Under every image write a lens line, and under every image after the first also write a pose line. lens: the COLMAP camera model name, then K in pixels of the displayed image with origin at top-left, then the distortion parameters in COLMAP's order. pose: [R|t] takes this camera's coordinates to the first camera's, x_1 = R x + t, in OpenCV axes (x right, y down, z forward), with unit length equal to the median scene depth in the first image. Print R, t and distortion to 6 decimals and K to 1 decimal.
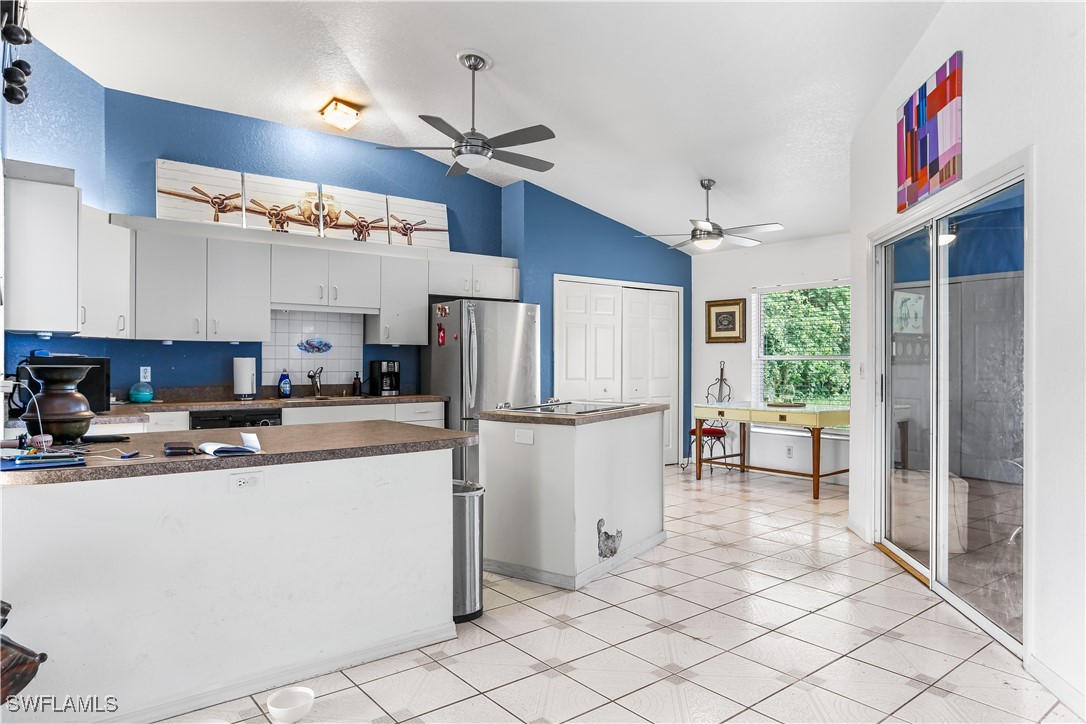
lens RADIAL K [[686.6, 0, 545.1], [0, 686.6, 363.8], [0, 0, 1]] dist [0.000639, -0.000069]
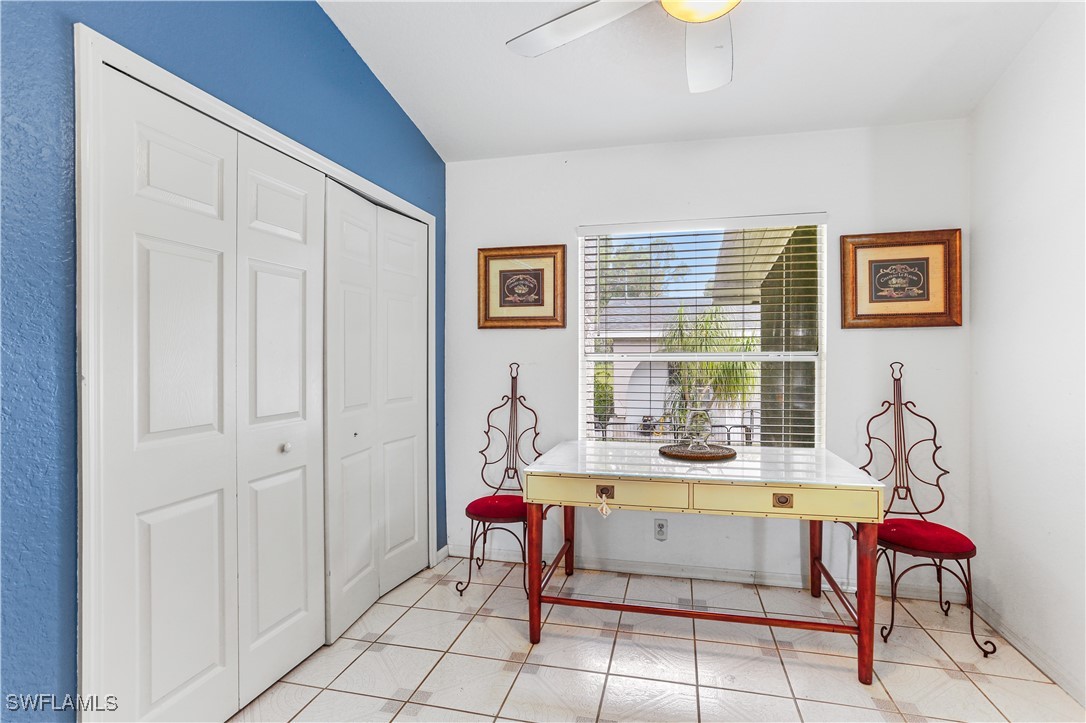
lens RADIAL K [[526.2, 0, 544.9], [0, 526.2, 364.8], [0, 0, 1]] dist [-0.021569, 0.000895]
pose [[0.791908, -0.011416, 0.610533, 0.028796], [0.003325, 0.999891, 0.014383, -0.008191], [-0.610631, -0.009360, 0.791860, 0.673307]]
